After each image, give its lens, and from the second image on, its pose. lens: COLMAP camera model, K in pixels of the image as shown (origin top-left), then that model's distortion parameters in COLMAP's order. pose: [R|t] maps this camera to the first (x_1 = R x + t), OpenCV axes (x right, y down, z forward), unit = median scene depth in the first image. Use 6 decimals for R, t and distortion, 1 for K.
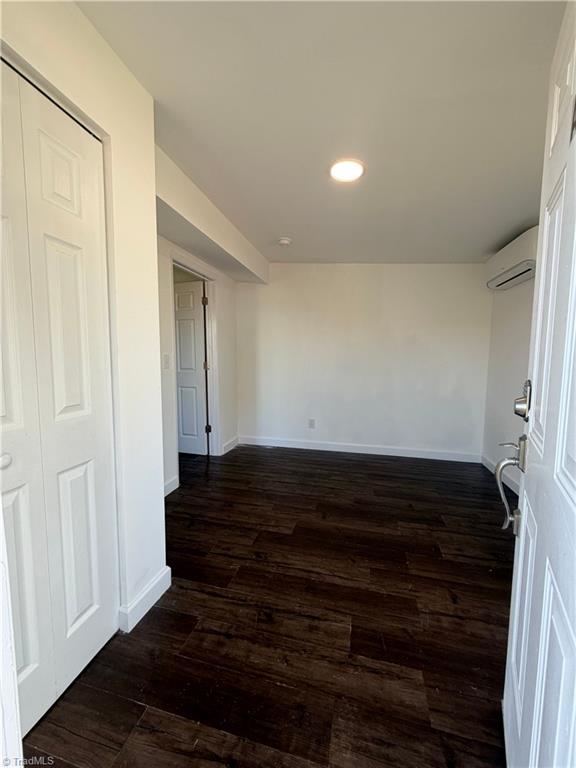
lens RADIAL K [[305.5, 0, 287.4], [0, 305.5, 382.8], [0, 0, 1]] dist [-0.000057, -0.000307]
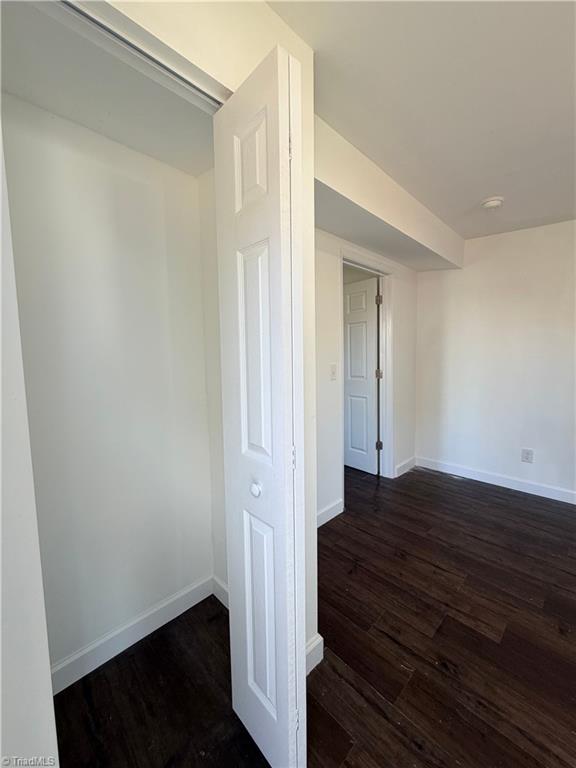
lens RADIAL K [[305.5, 0, 287.6], [0, 305.5, 381.9], [0, 0, 1]] dist [-0.000057, -0.000307]
pose [[0.848365, 0.025021, -0.528820, -0.027758], [-0.022856, 0.999682, 0.010634, -0.041960], [0.528918, 0.003066, 0.848667, 0.141076]]
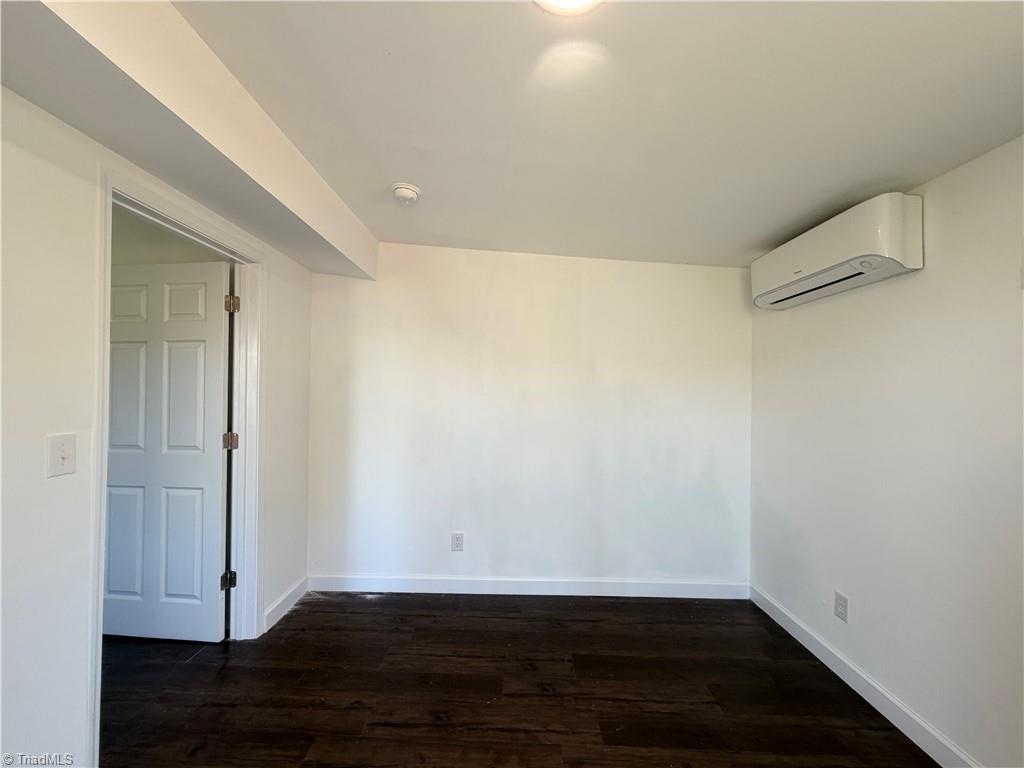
lens RADIAL K [[407.4, 0, 508.5], [0, 407.4, 385.0], [0, 0, 1]] dist [-0.000057, -0.000307]
pose [[0.974497, 0.009558, 0.224195, 0.006969], [0.013883, 0.994611, -0.102746, -0.082286], [-0.223969, 0.103238, 0.969113, 0.353211]]
